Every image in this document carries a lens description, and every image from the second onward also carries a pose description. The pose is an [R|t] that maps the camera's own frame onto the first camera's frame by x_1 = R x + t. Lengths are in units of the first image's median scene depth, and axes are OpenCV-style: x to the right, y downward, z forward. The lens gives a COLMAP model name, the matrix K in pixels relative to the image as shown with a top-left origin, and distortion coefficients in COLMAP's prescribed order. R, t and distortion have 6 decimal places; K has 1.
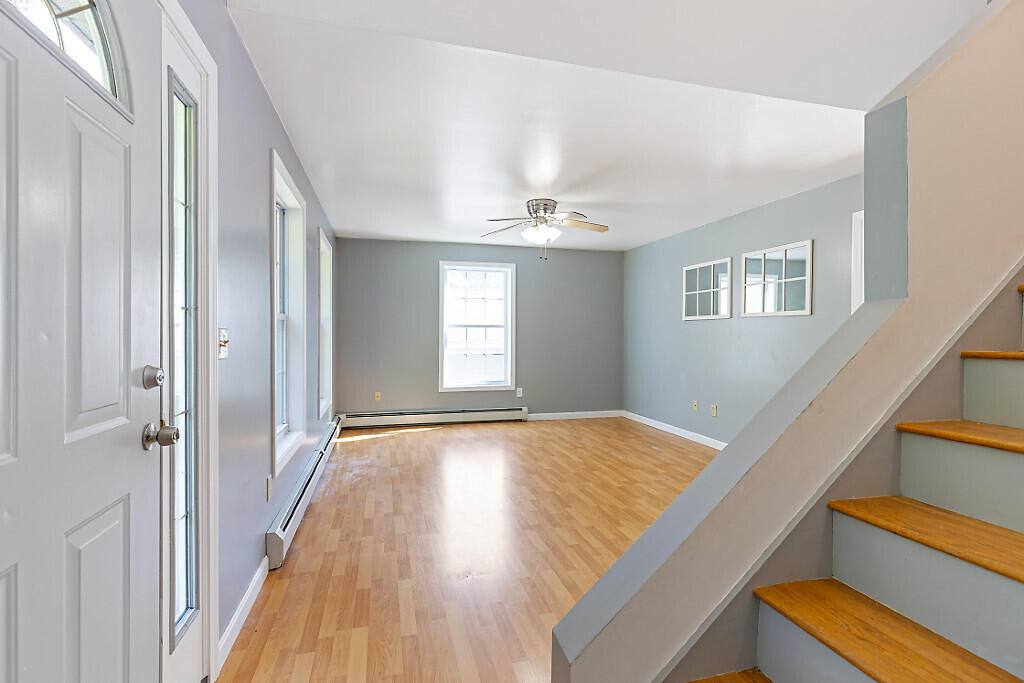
lens RADIAL K [[469.8, 0, 504.6], [0, 469.8, 342.0], [0, 0, 1]] dist [-0.002811, -0.001387]
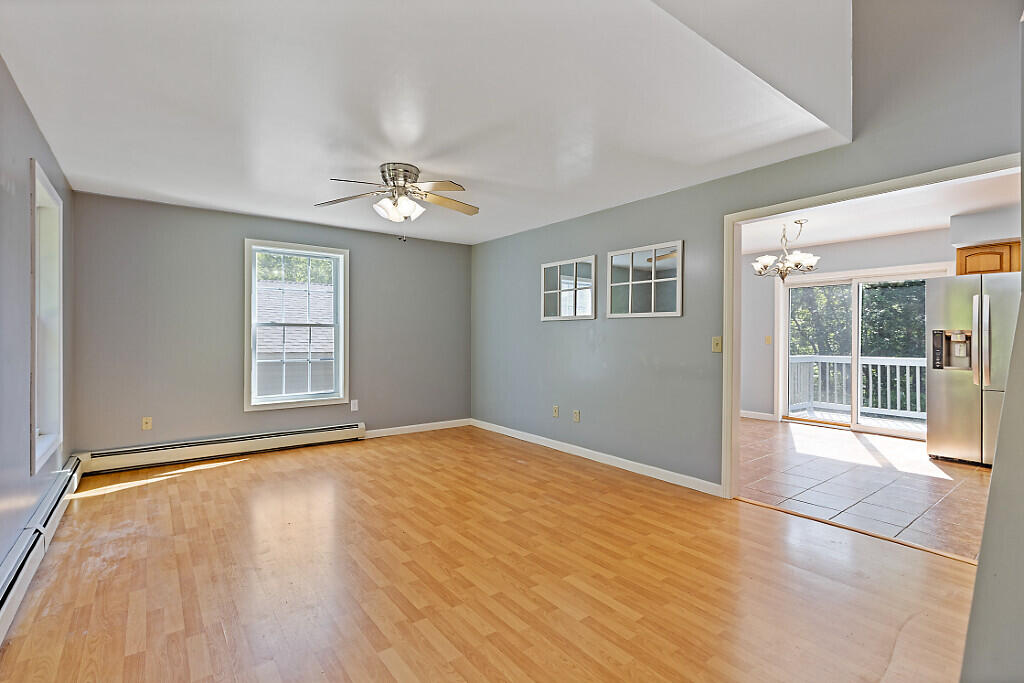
lens RADIAL K [[469.8, 0, 504.6], [0, 469.8, 342.0], [0, 0, 1]] dist [-0.002811, -0.001387]
pose [[0.923710, -0.003988, 0.383073, -0.060978], [0.004482, 0.999990, -0.000396, -0.004888], [-0.383067, 0.002083, 0.923718, 0.202860]]
